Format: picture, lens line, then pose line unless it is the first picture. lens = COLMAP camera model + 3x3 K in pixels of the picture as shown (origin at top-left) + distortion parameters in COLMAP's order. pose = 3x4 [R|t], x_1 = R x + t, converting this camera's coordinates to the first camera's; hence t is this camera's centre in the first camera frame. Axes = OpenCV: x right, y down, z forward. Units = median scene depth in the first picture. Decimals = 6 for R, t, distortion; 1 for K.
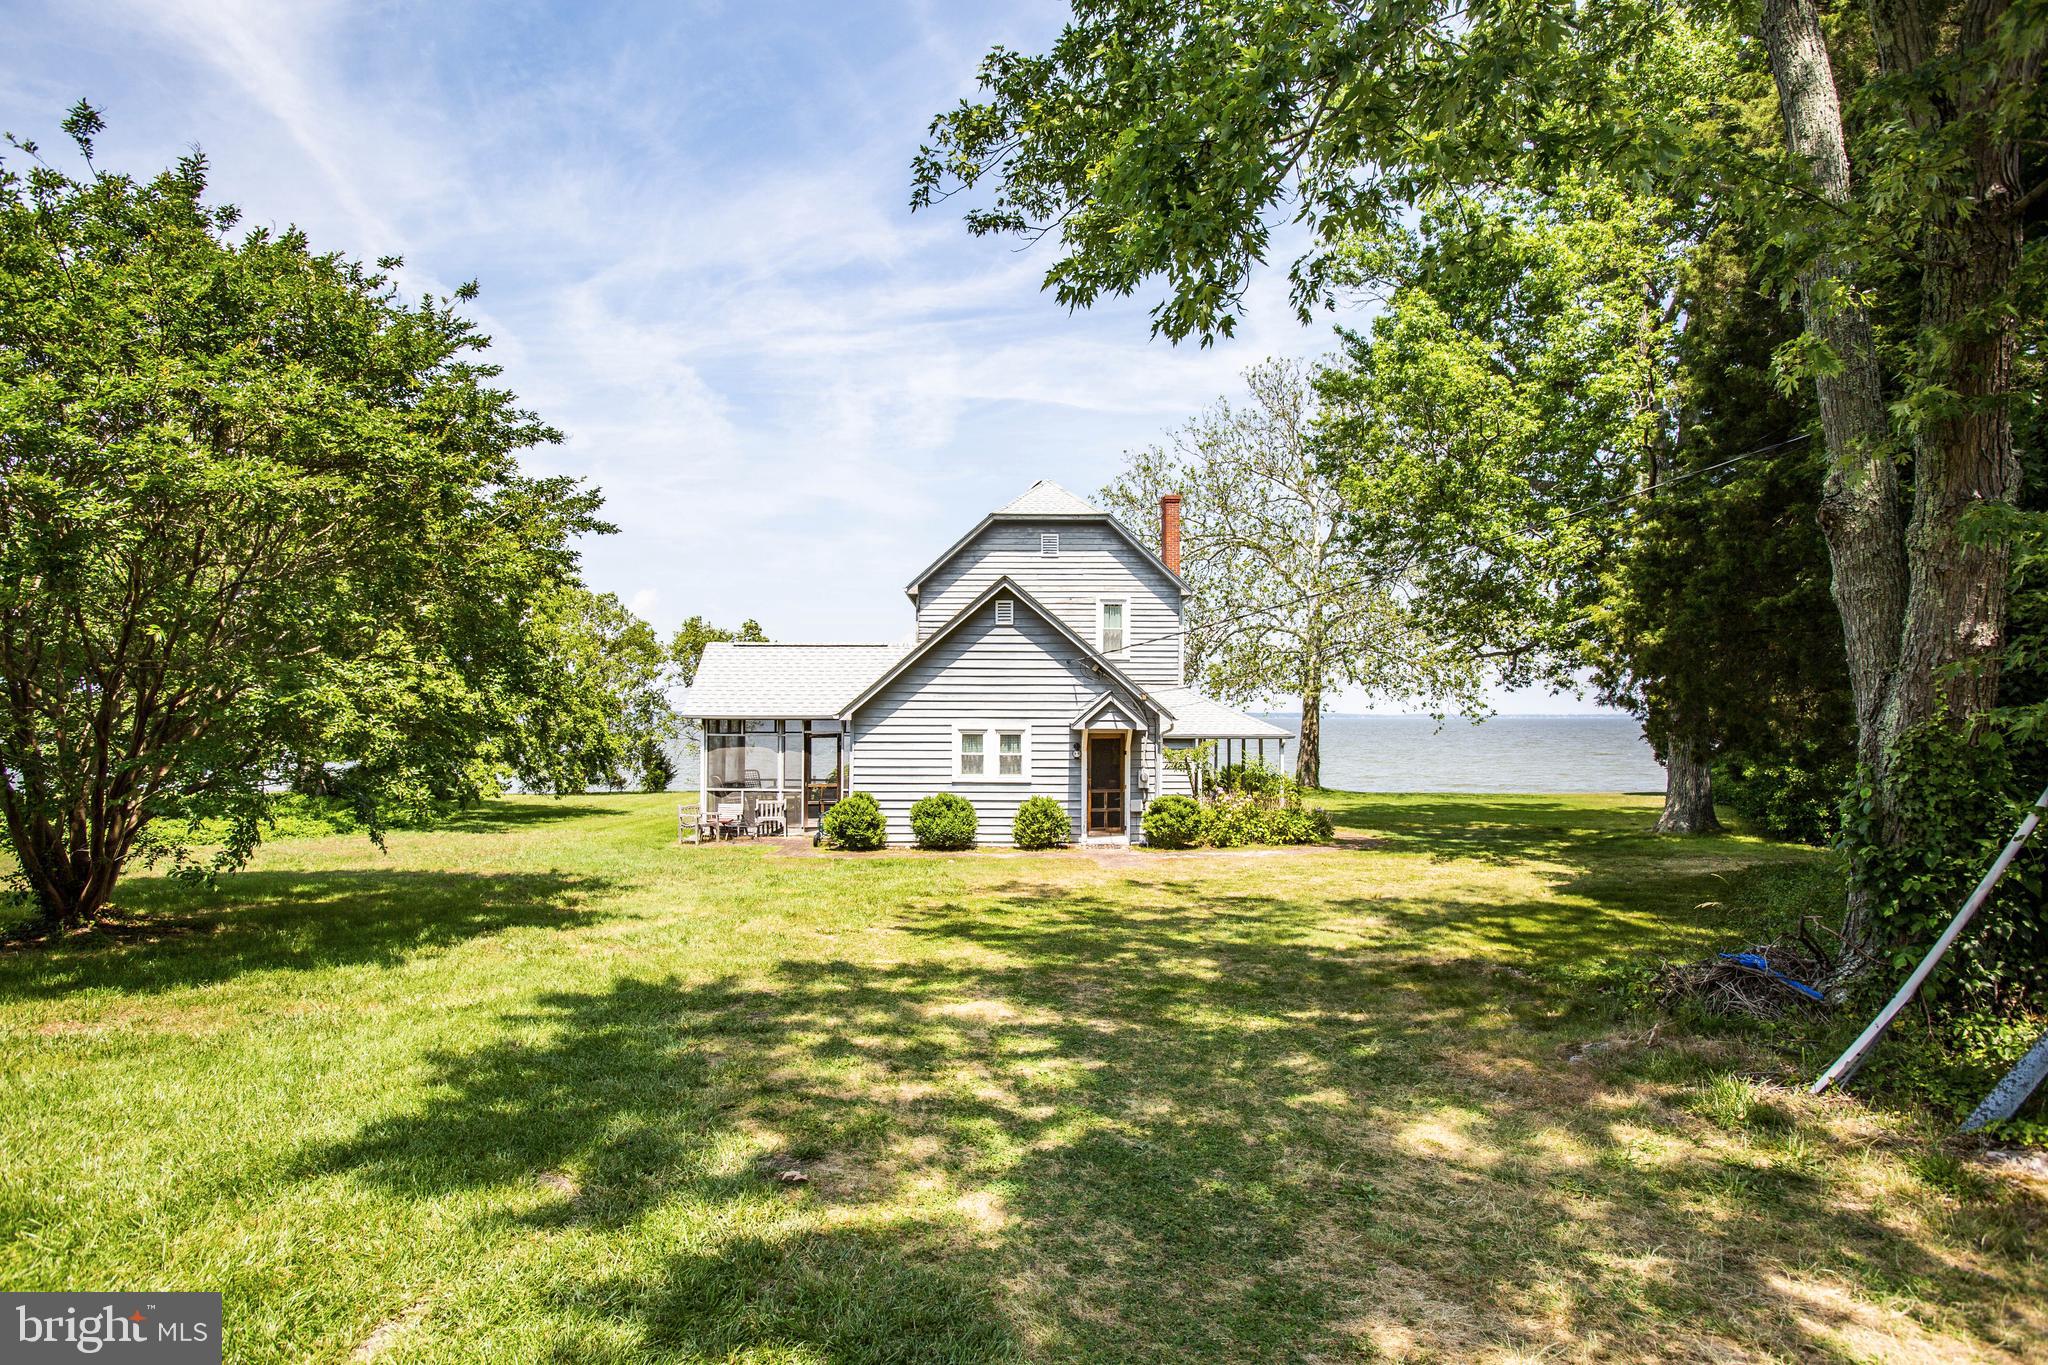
lens RADIAL K [[1135.8, 0, 1022.7], [0, 1135.8, 684.7], [0, 0, 1]] dist [-0.053568, 0.047229]
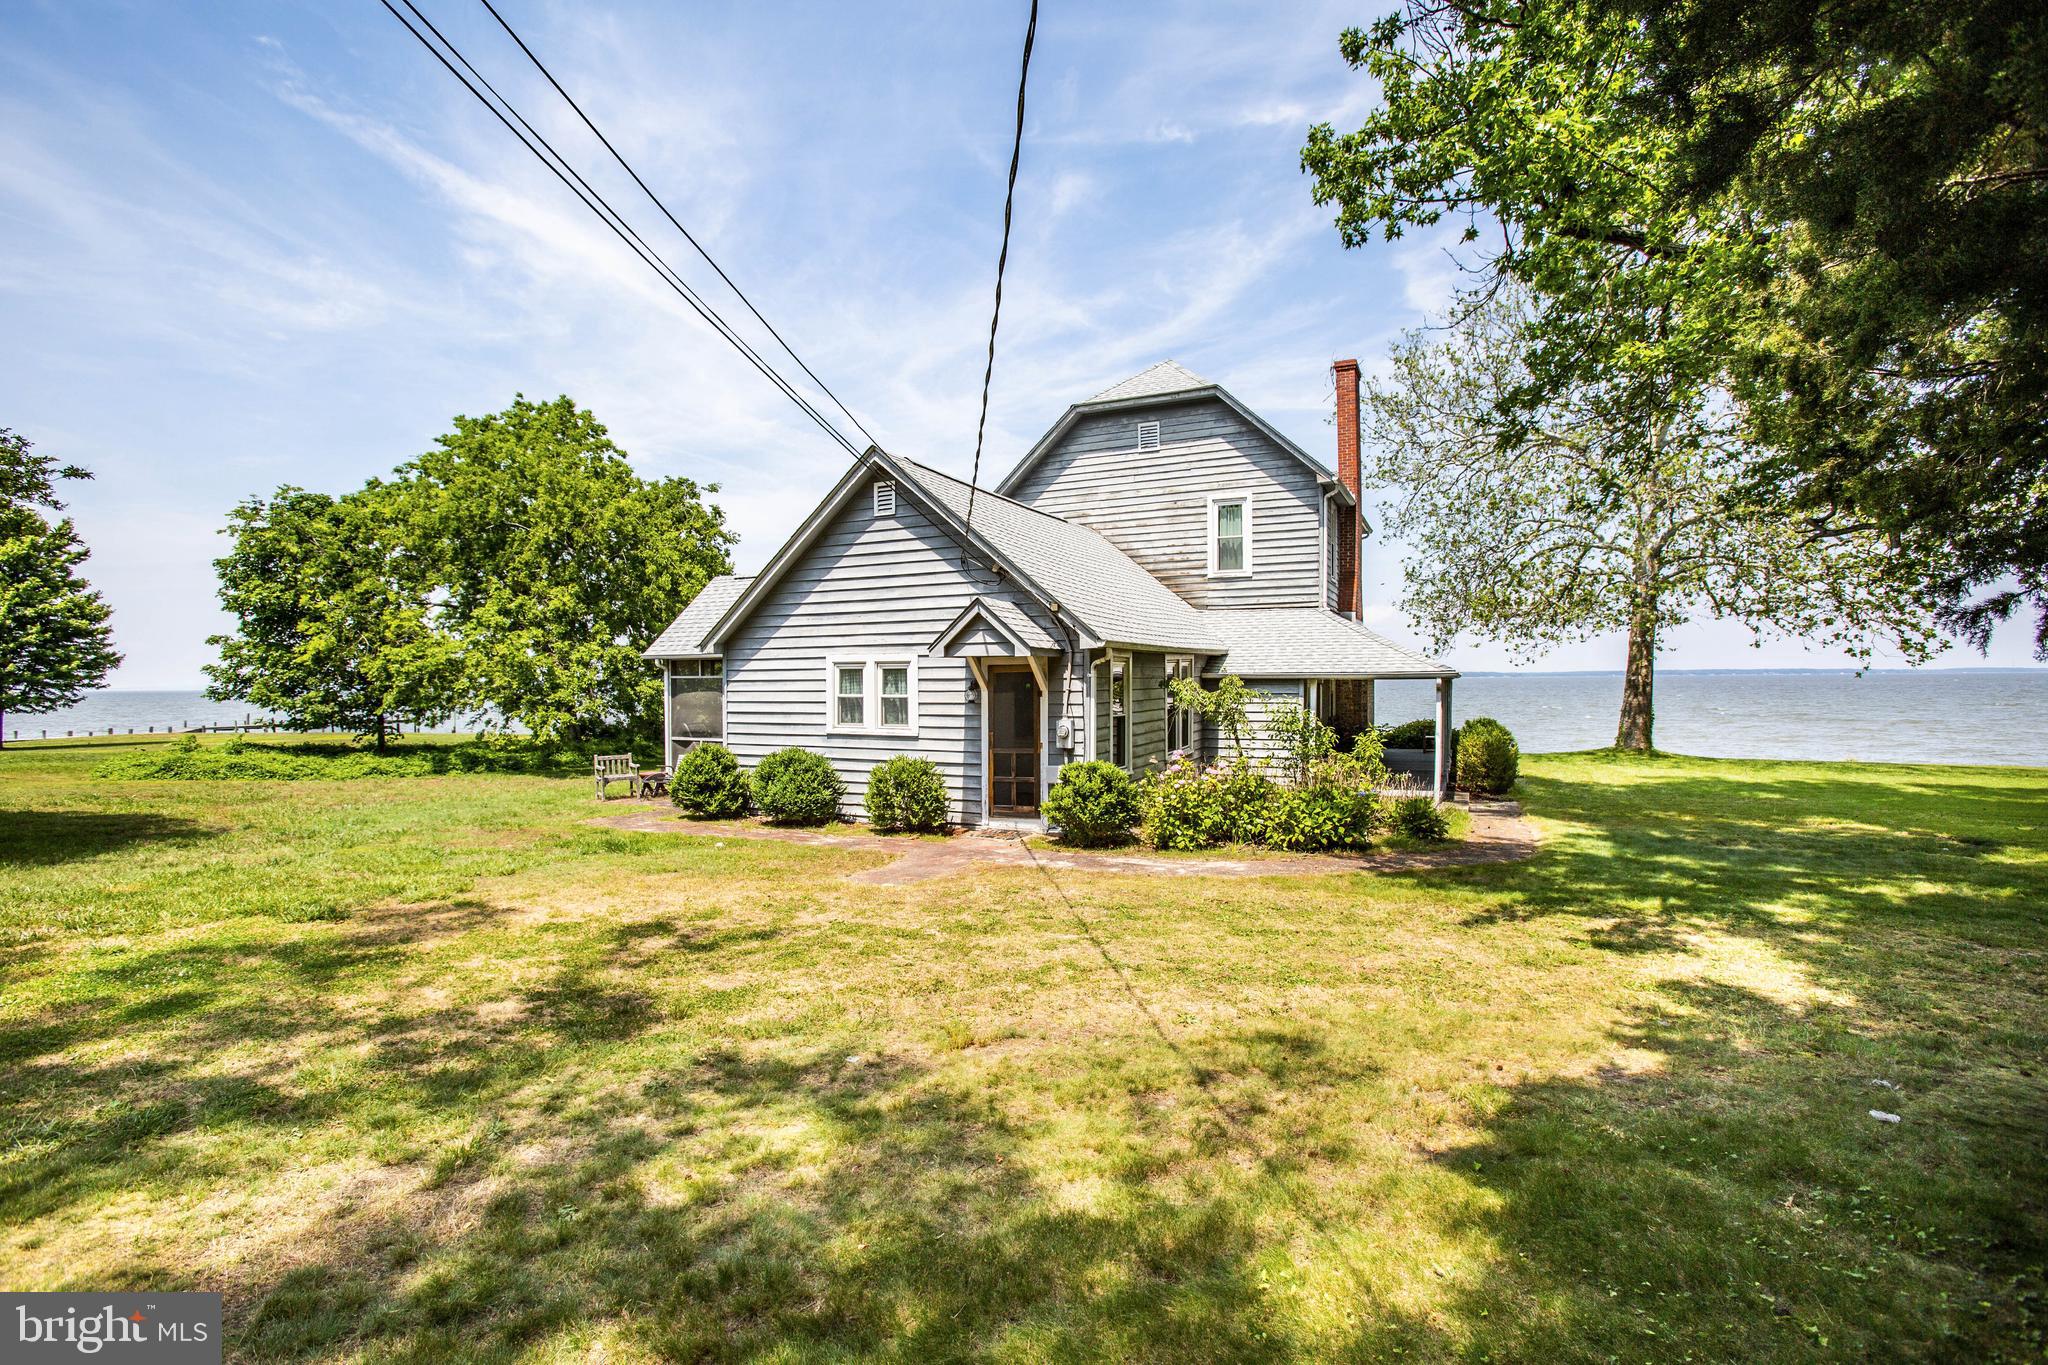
lens RADIAL K [[940.3, 0, 1012.8], [0, 940.3, 680.9], [0, 0, 1]] dist [-0.077781, 0.033763]
pose [[0.882429, -0.009413, -0.470352, 0.333645], [0.023103, 0.999461, 0.023341, 0.039449], [0.469879, -0.031463, 0.882170, 0.513263]]
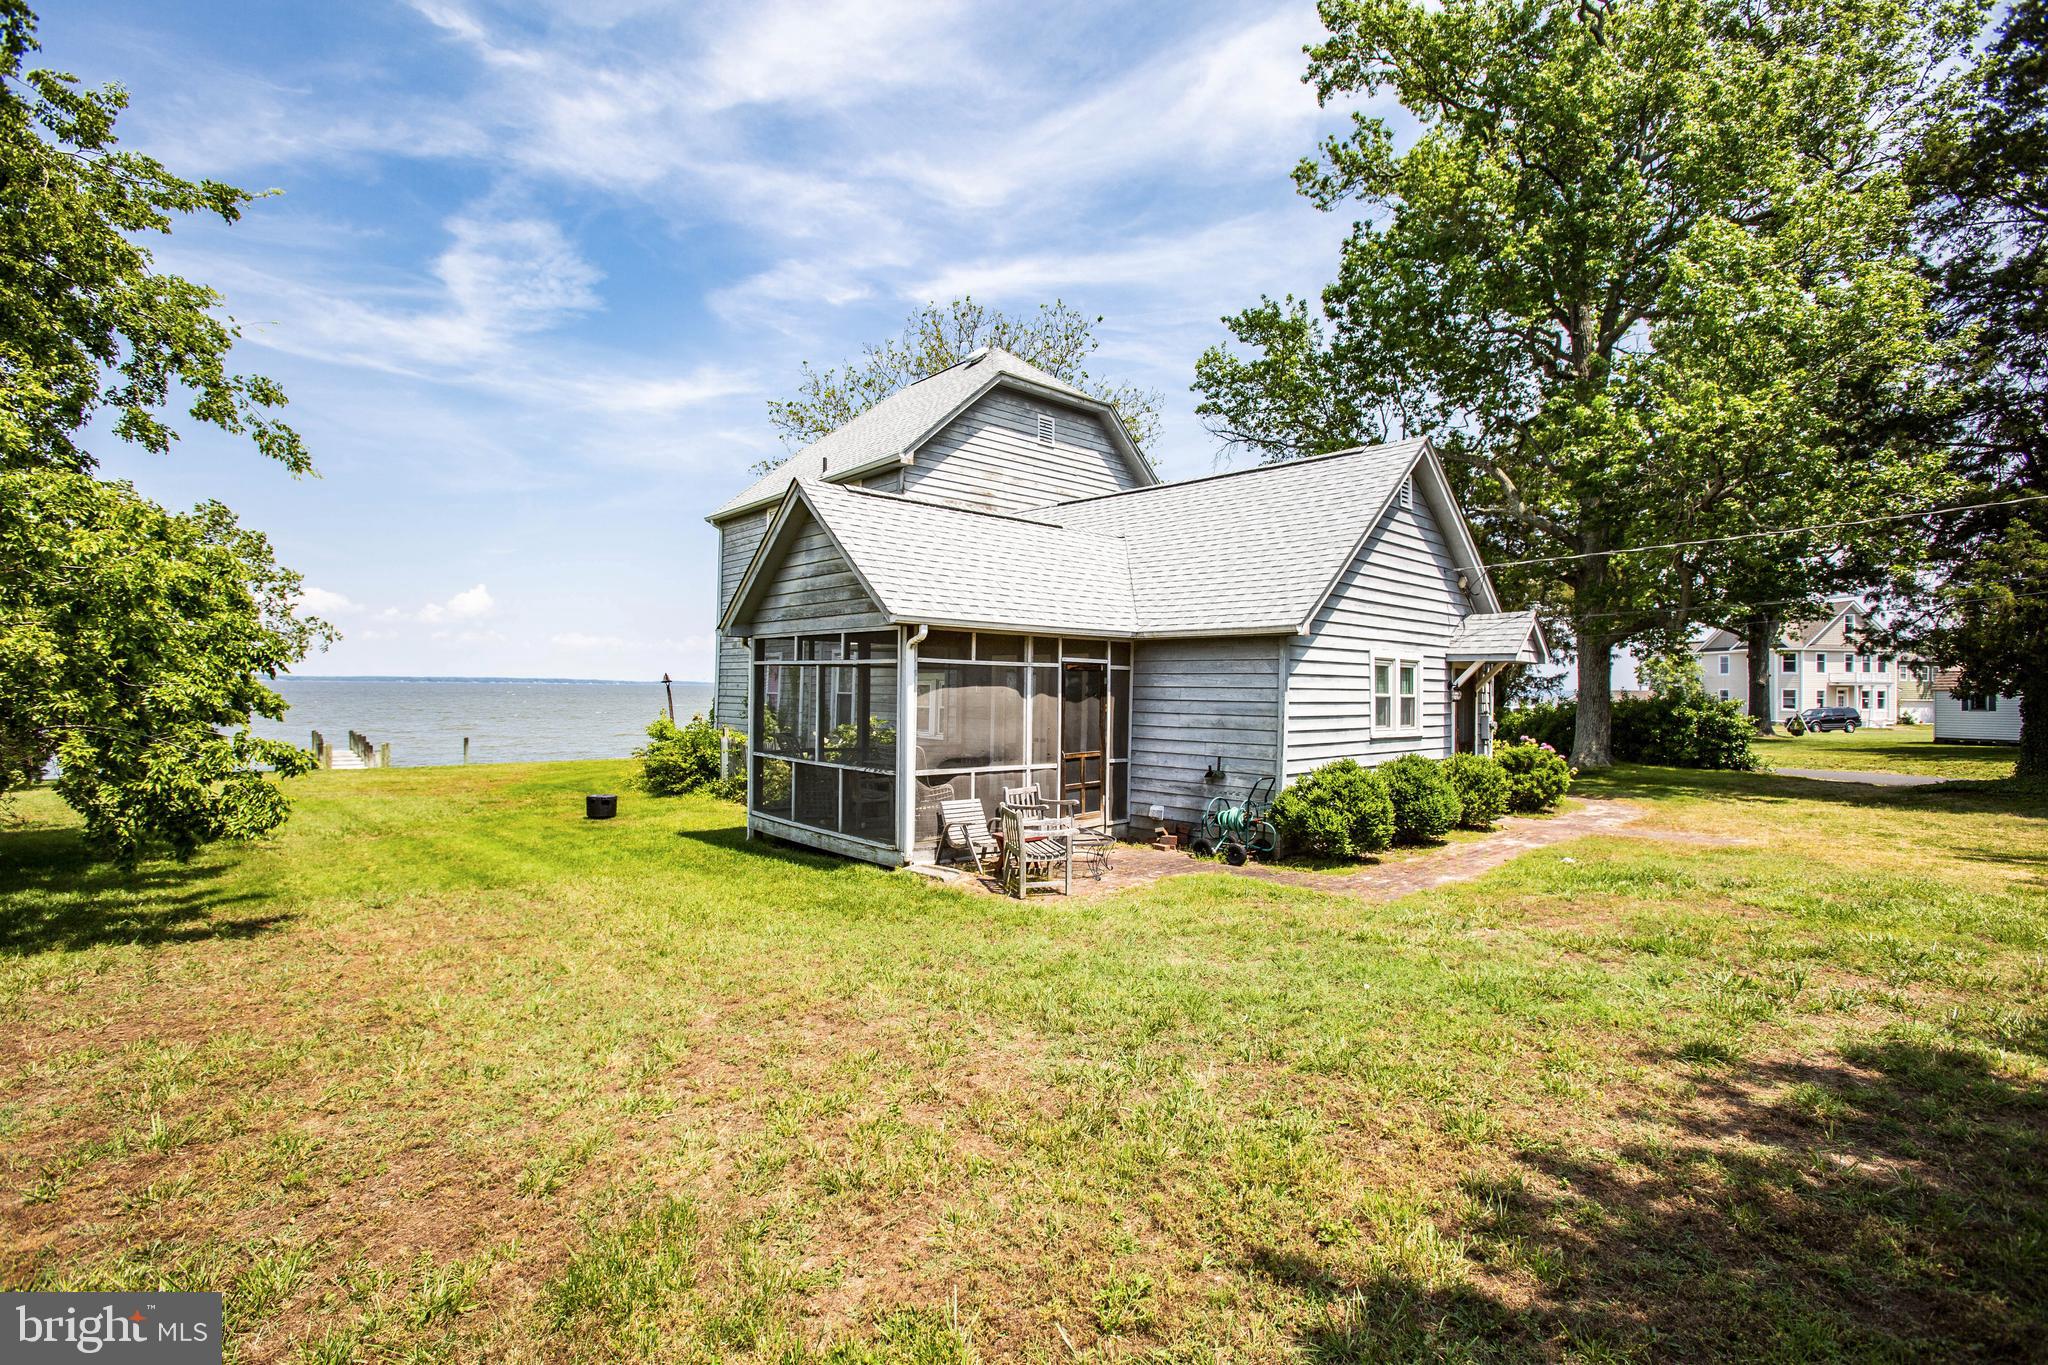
lens RADIAL K [[940.3, 0, 1012.8], [0, 940.3, 680.9], [0, 0, 1]] dist [-0.077781, 0.033763]
pose [[0.768096, 0.011874, 0.640224, -0.561306], [-0.027442, 0.999520, 0.014385, 0.050365], [-0.639746, -0.028618, 0.768053, 0.719457]]
